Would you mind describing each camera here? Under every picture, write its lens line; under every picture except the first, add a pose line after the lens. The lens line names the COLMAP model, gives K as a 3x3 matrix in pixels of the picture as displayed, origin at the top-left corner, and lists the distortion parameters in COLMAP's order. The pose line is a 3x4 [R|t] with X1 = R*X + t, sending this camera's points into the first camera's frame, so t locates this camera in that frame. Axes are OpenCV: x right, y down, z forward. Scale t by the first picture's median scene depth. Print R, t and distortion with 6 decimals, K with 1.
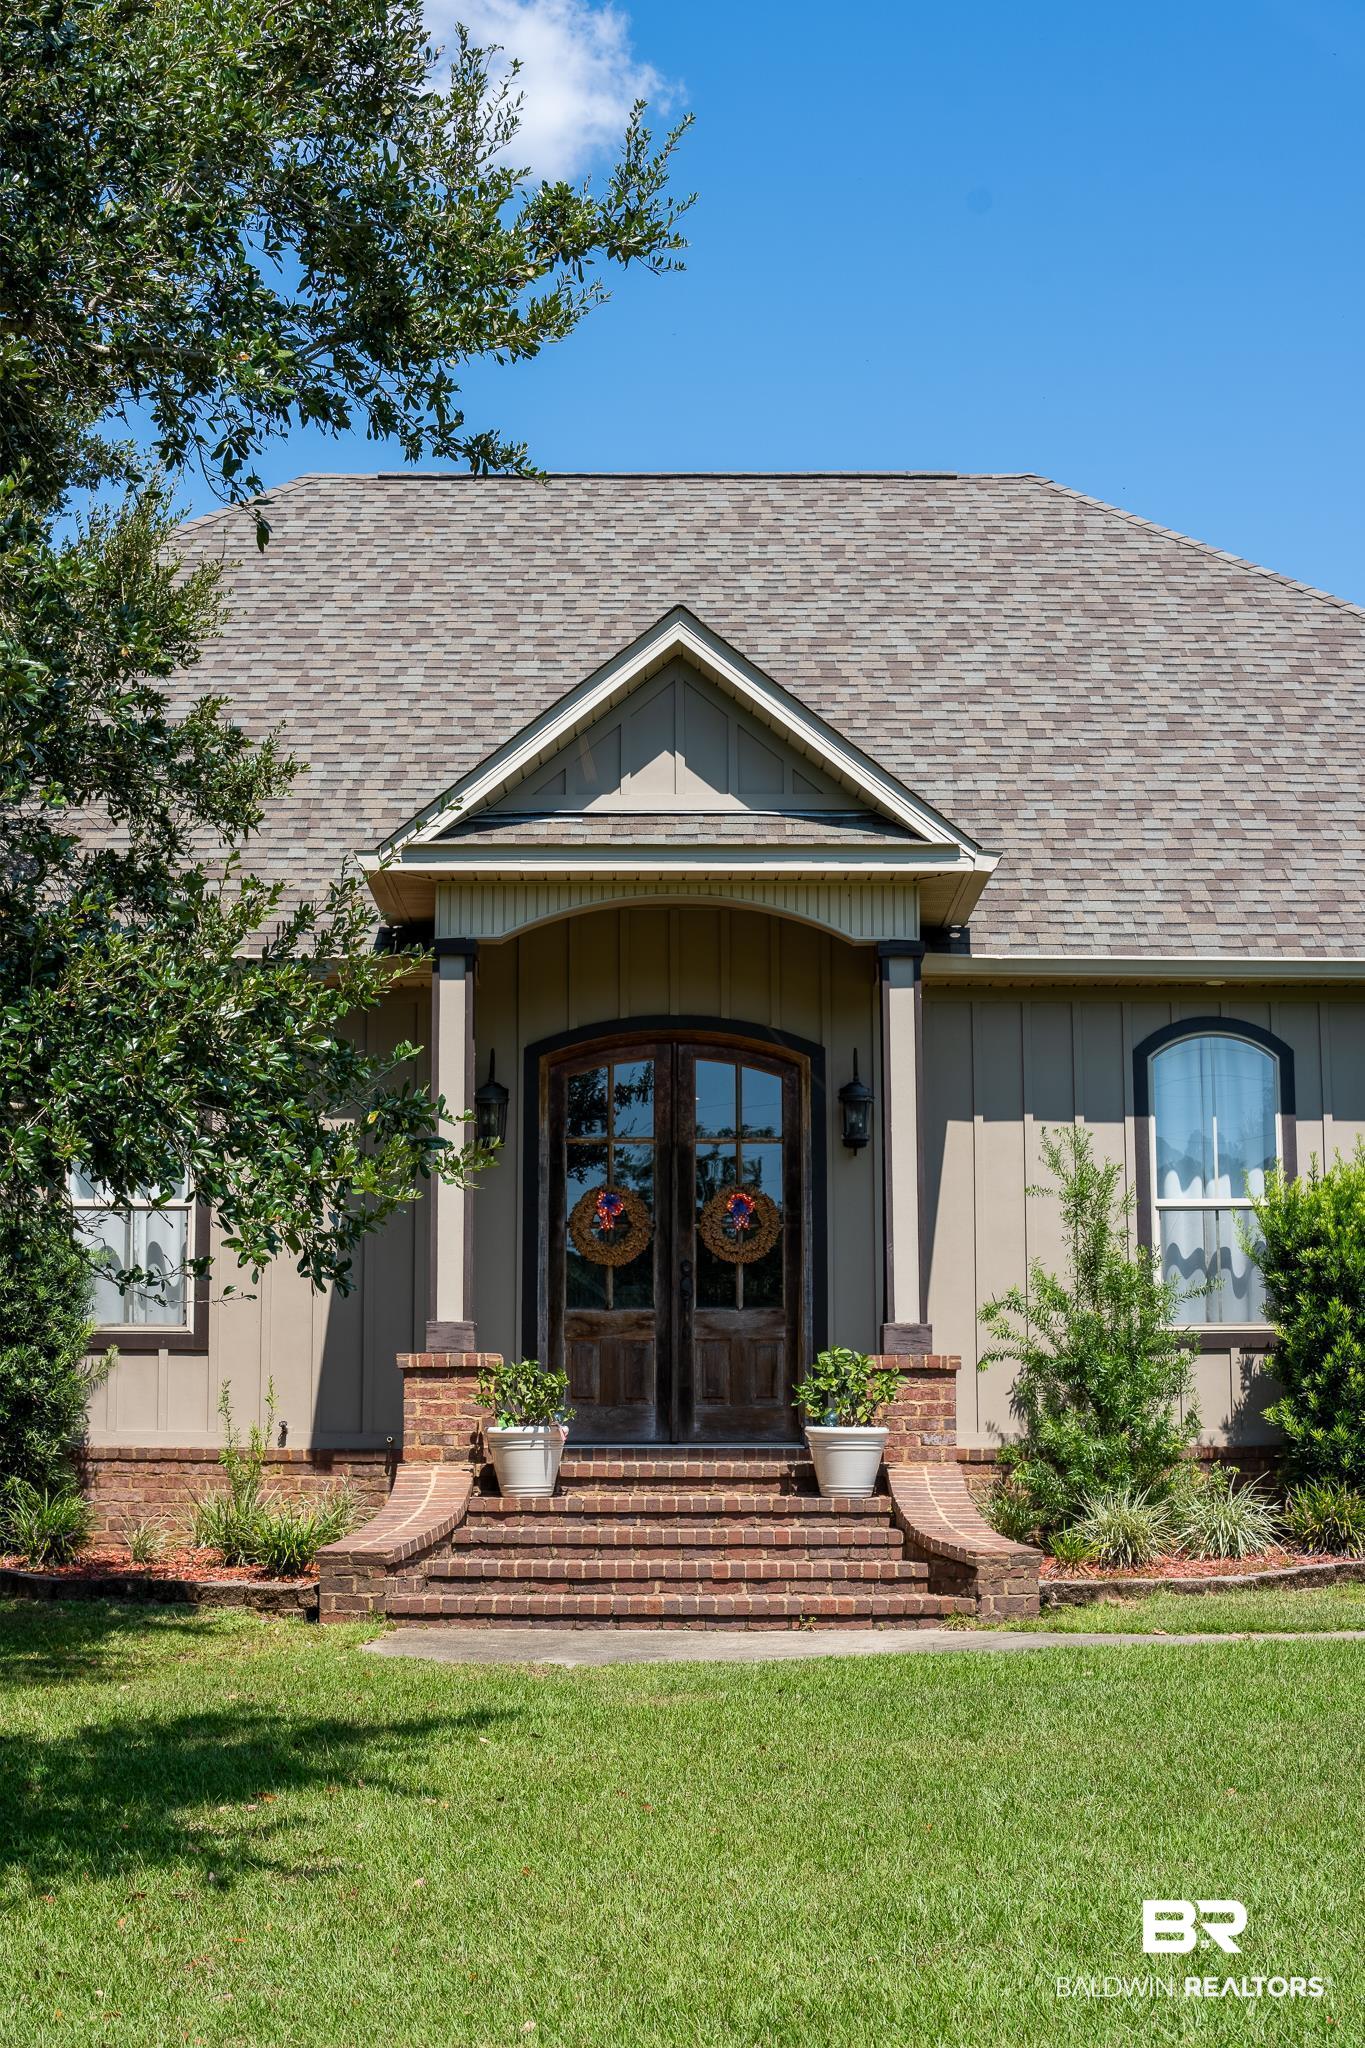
lens RADIAL K [[2910.8, 0, 682.5], [0, 2910.8, 1024.0], [0, 0, 1]] dist [-0.165082, 0.074915]
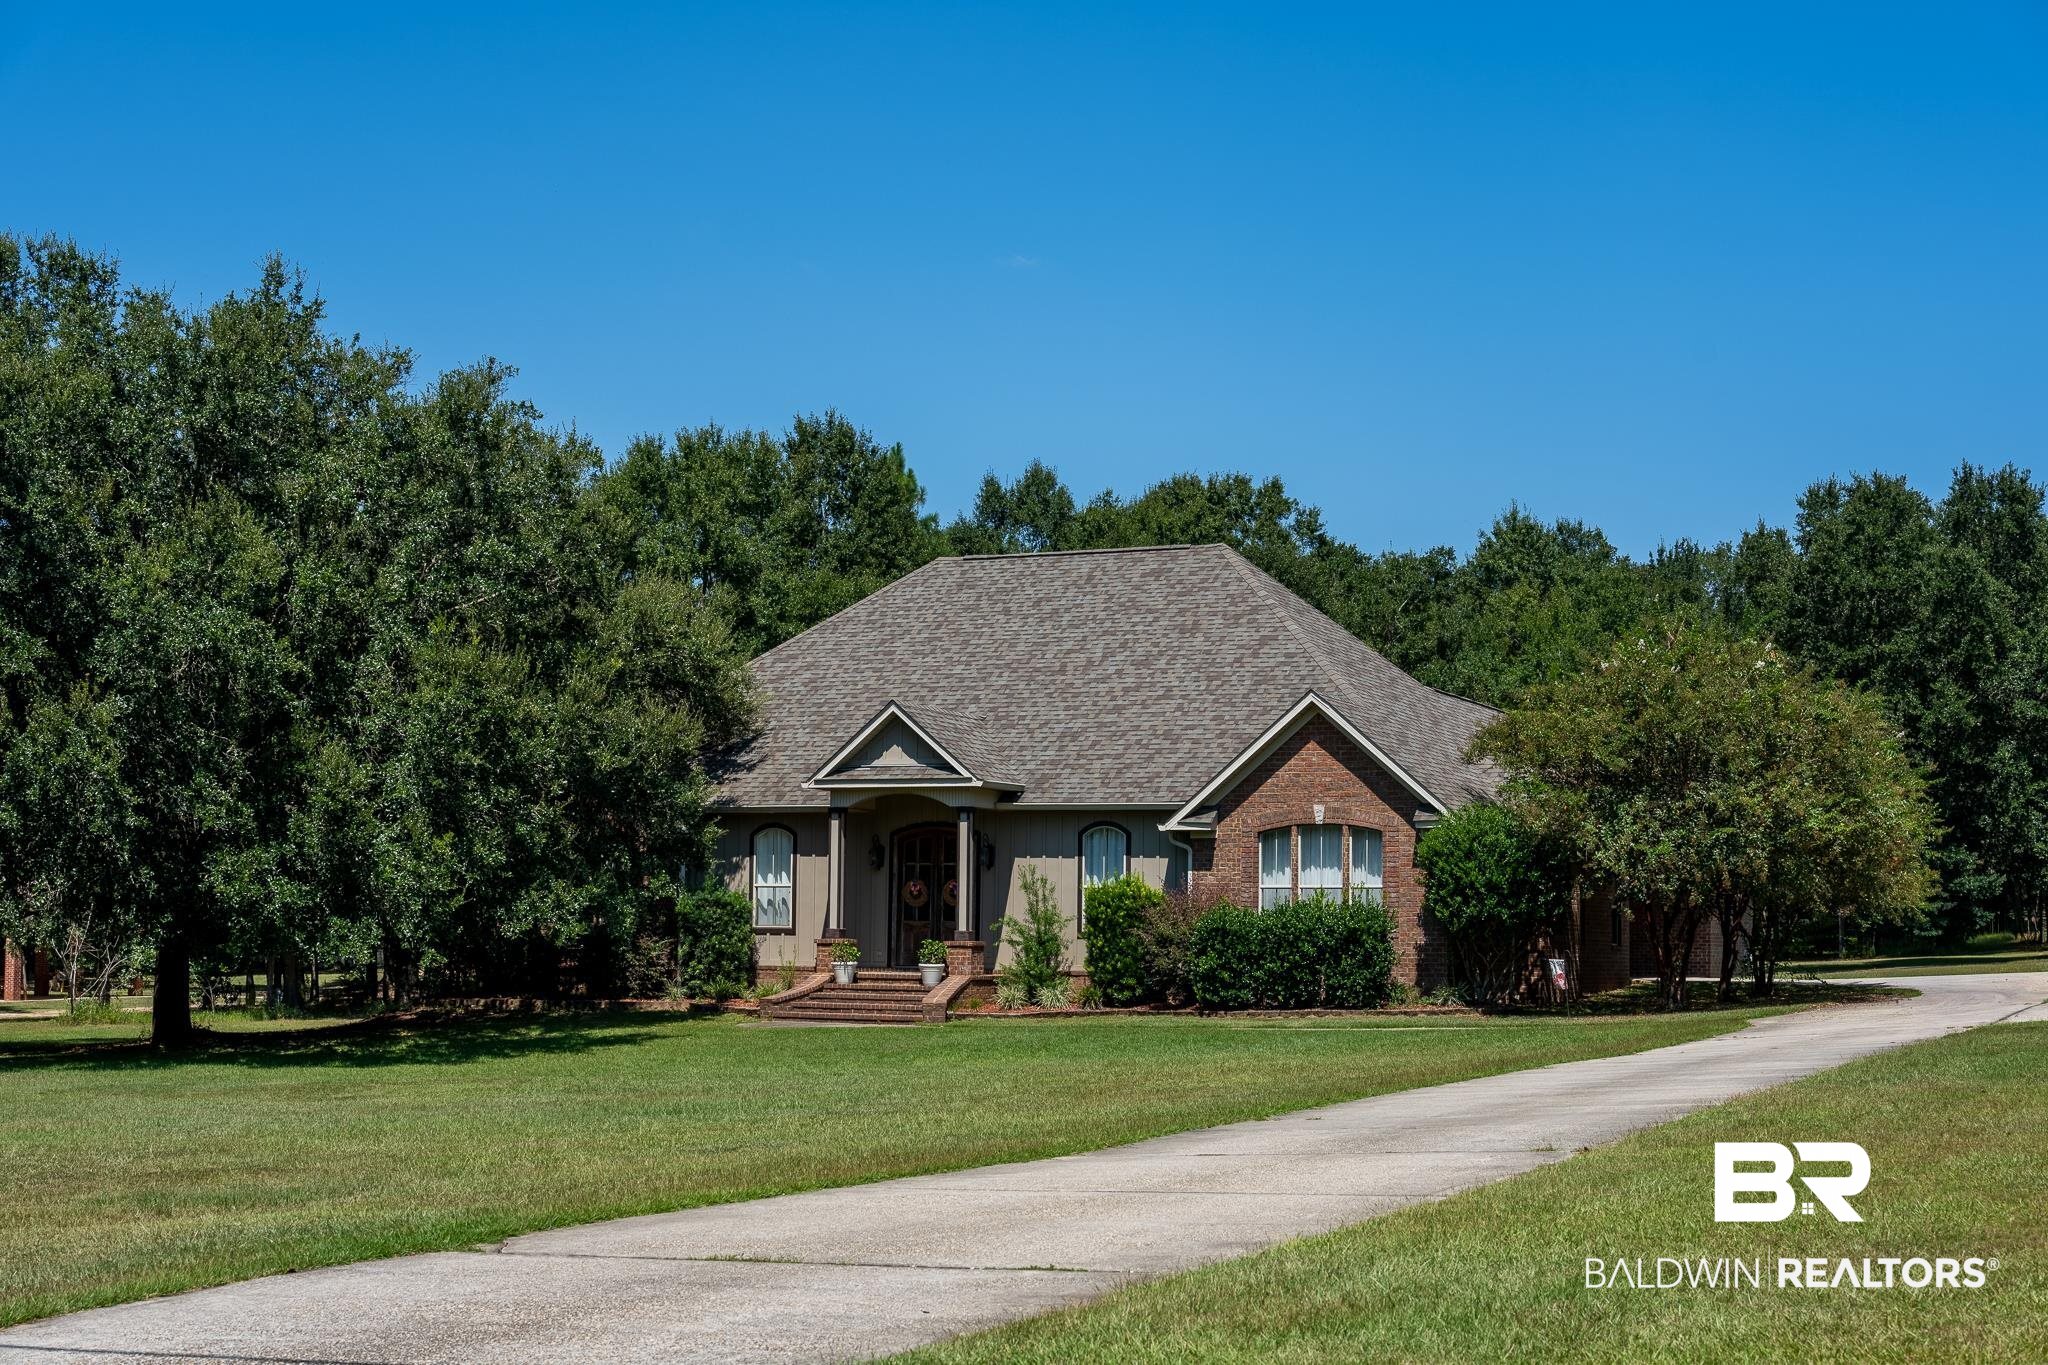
lens RADIAL K [[2910.8, 0, 1024.0], [0, 2910.8, 682.5], [0, 0, 1]] dist [-0.165082, 0.074915]
pose [[0.908673, -0.023896, -0.416824, 1.418298], [0.050263, 0.997361, 0.052396, -0.317584], [0.414471, -0.068562, 0.907476, -1.757139]]
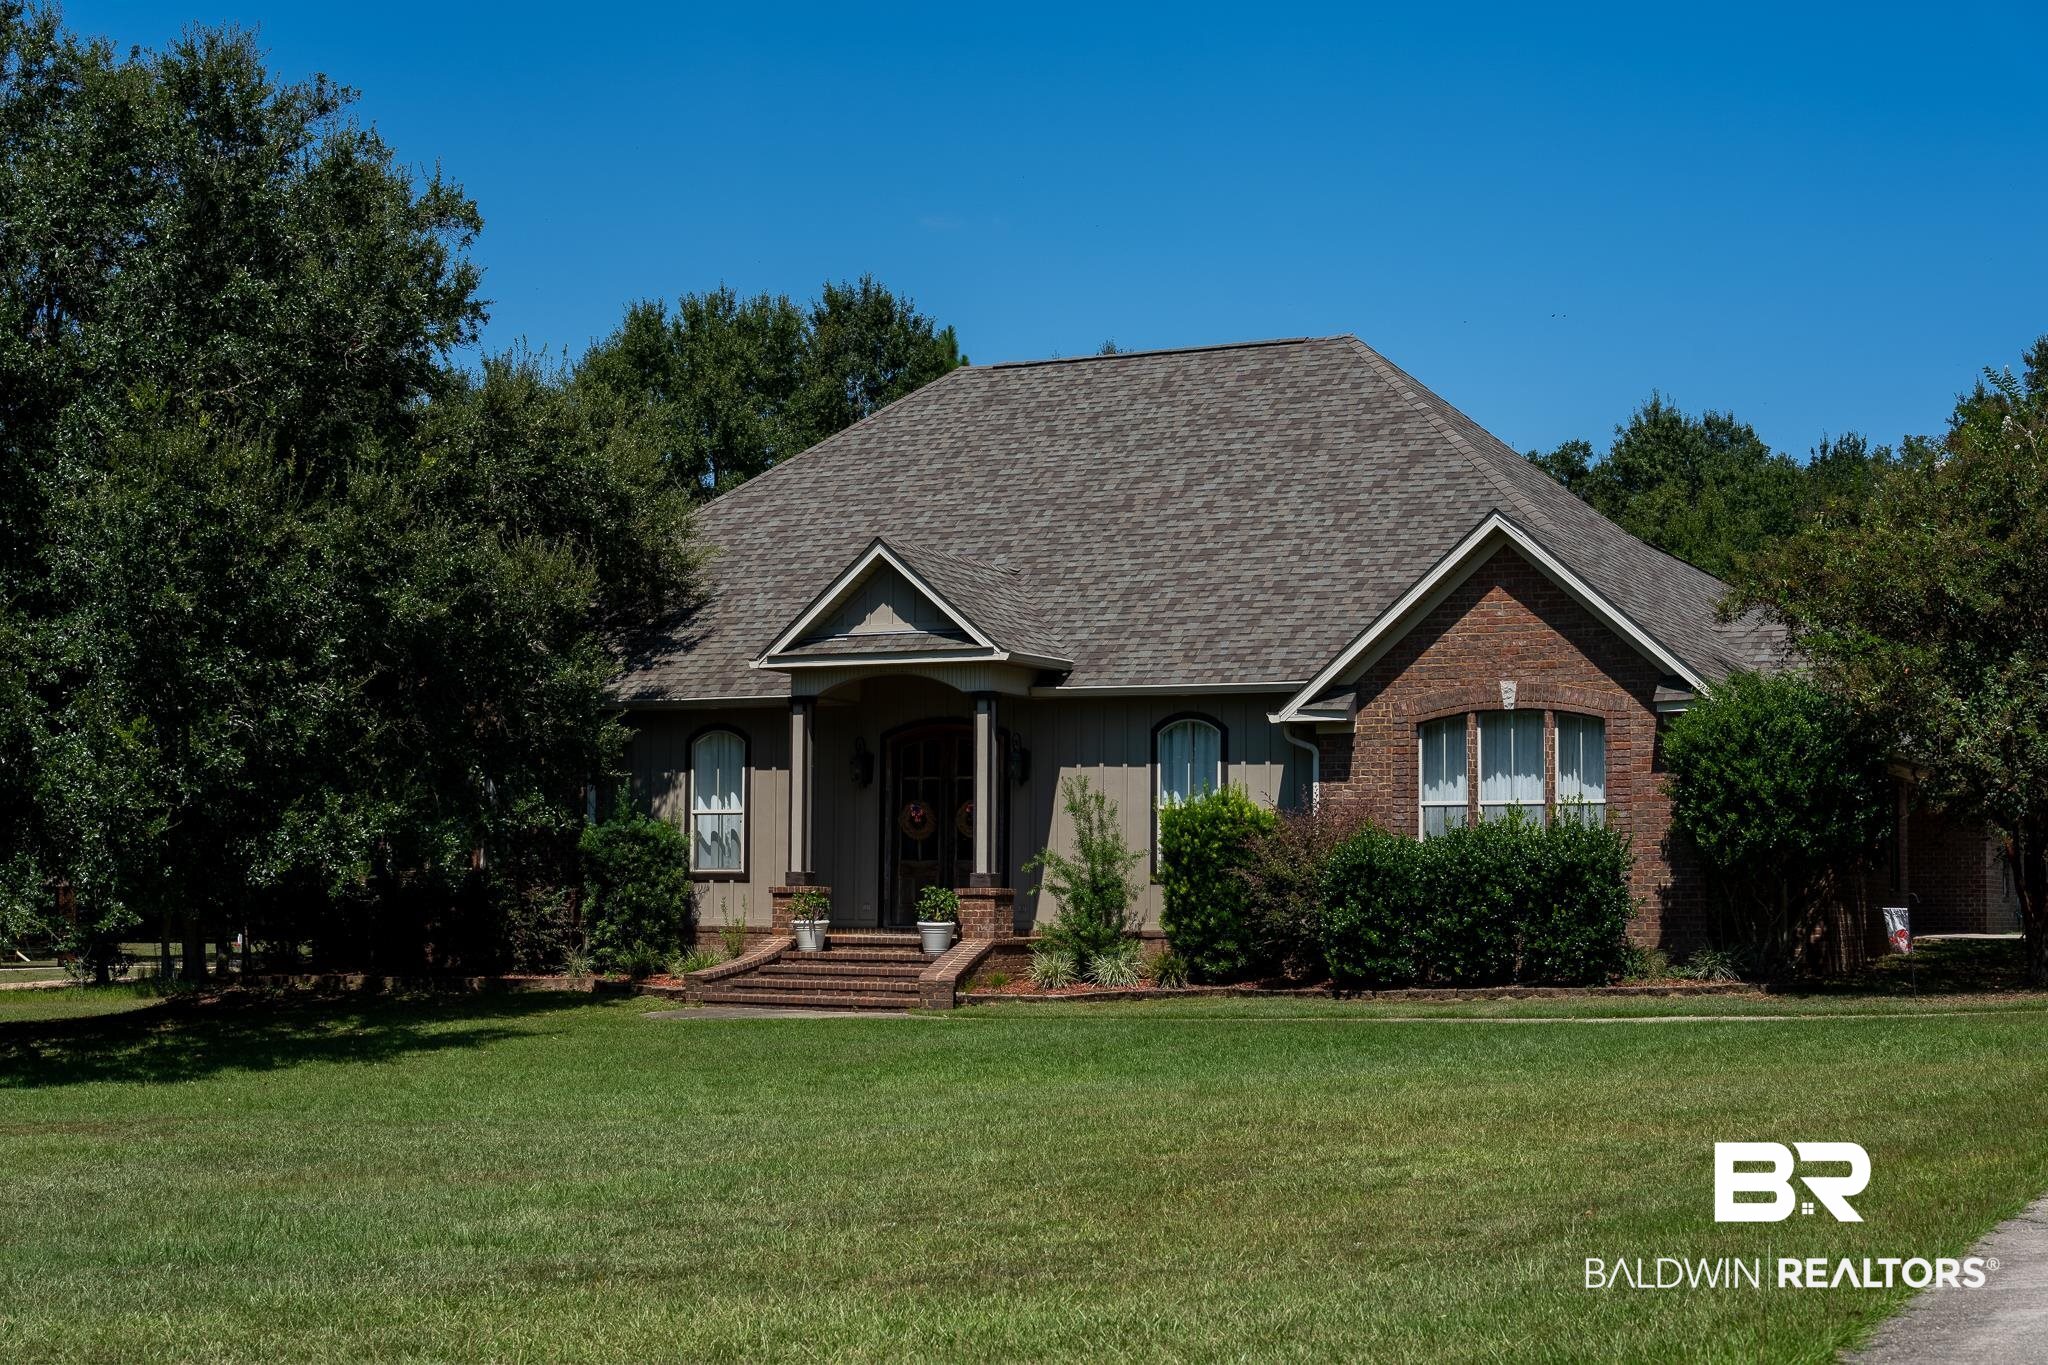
lens RADIAL K [[2910.8, 0, 1024.0], [0, 2910.8, 682.5], [0, 0, 1]] dist [-0.165082, 0.074915]
pose [[0.895625, -0.025754, -0.444063, 1.034180], [0.060478, 0.996102, 0.064208, -0.167937], [0.440679, -0.084363, 0.893692, -0.863001]]
